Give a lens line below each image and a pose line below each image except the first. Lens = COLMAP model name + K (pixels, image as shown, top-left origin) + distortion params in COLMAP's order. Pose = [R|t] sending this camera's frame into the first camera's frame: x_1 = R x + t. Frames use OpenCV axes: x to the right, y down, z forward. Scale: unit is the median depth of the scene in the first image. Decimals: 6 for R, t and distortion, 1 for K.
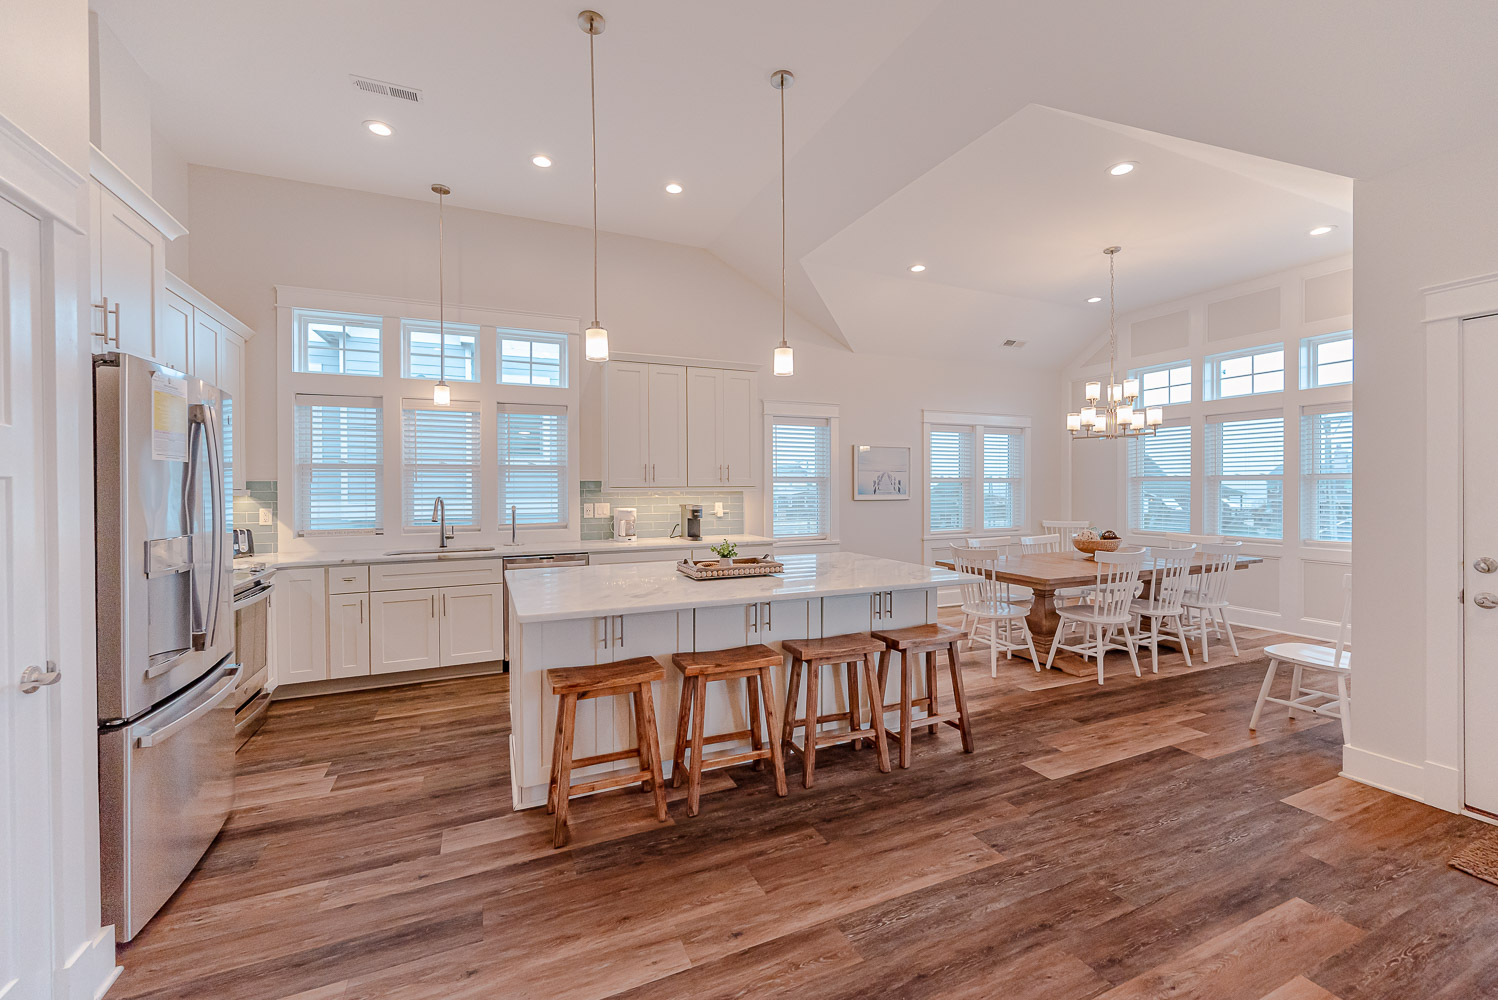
lens RADIAL K [[610.2, 0, 757.6], [0, 610.2, 496.3], [0, 0, 1]] dist [0.001922, 0.000275]
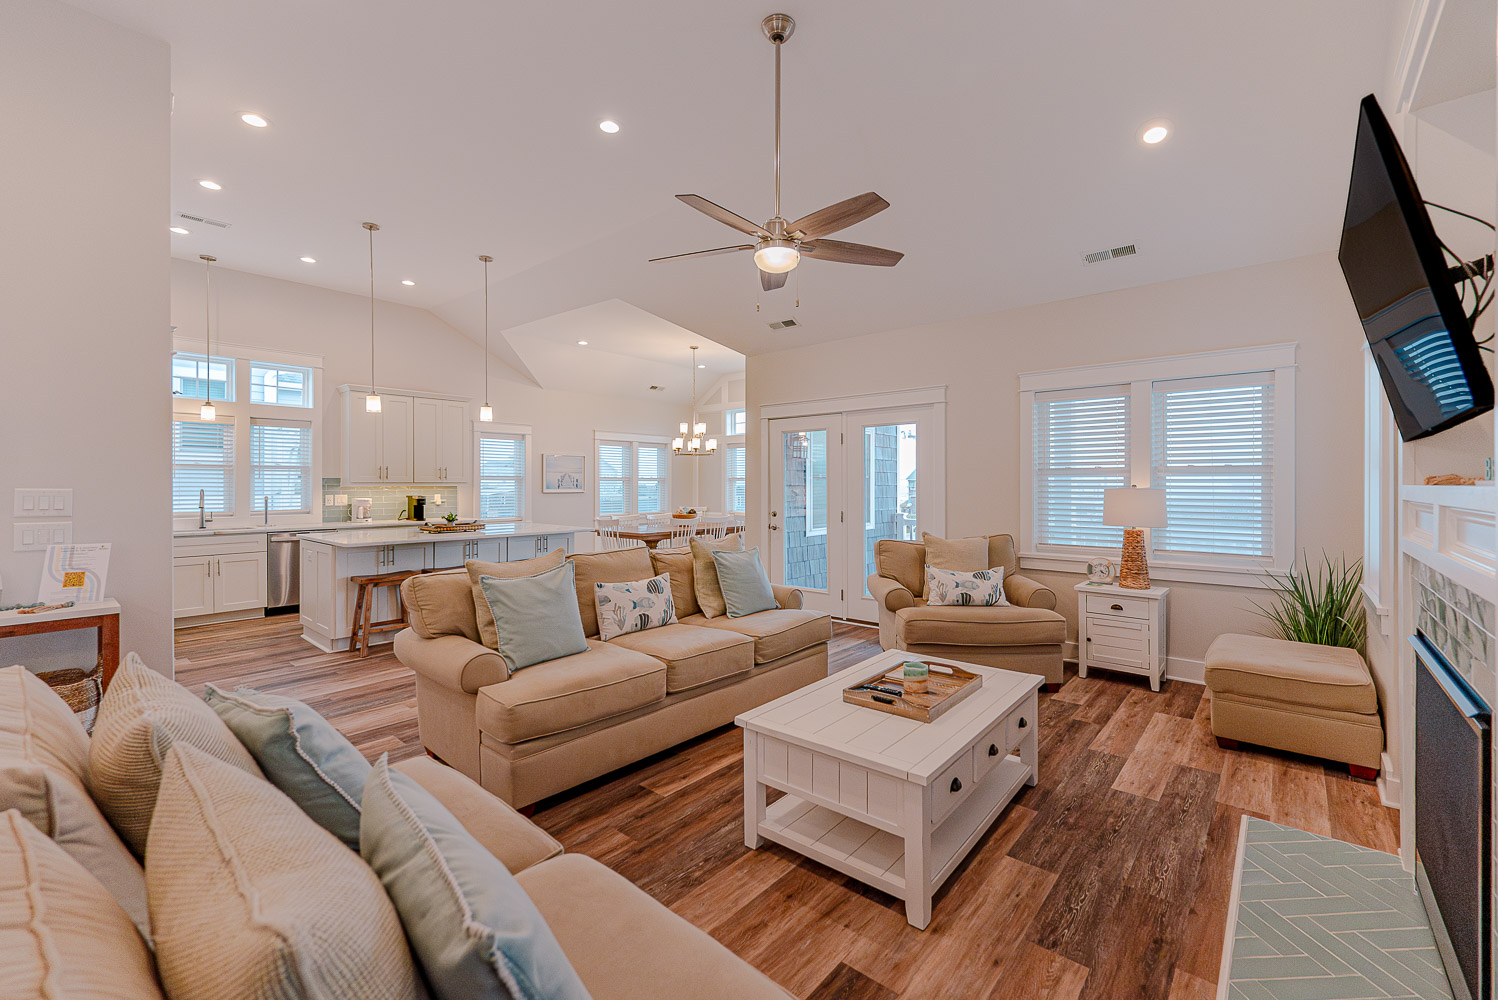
lens RADIAL K [[610.2, 0, 746.8], [0, 610.2, 485.1], [0, 0, 1]] dist [0.001922, 0.000275]
pose [[0.907850, 0.003244, 0.419283, -0.009998], [0.002834, 0.999900, -0.013871, 0.013230], [-0.419286, 0.013781, 0.907750, -0.667882]]
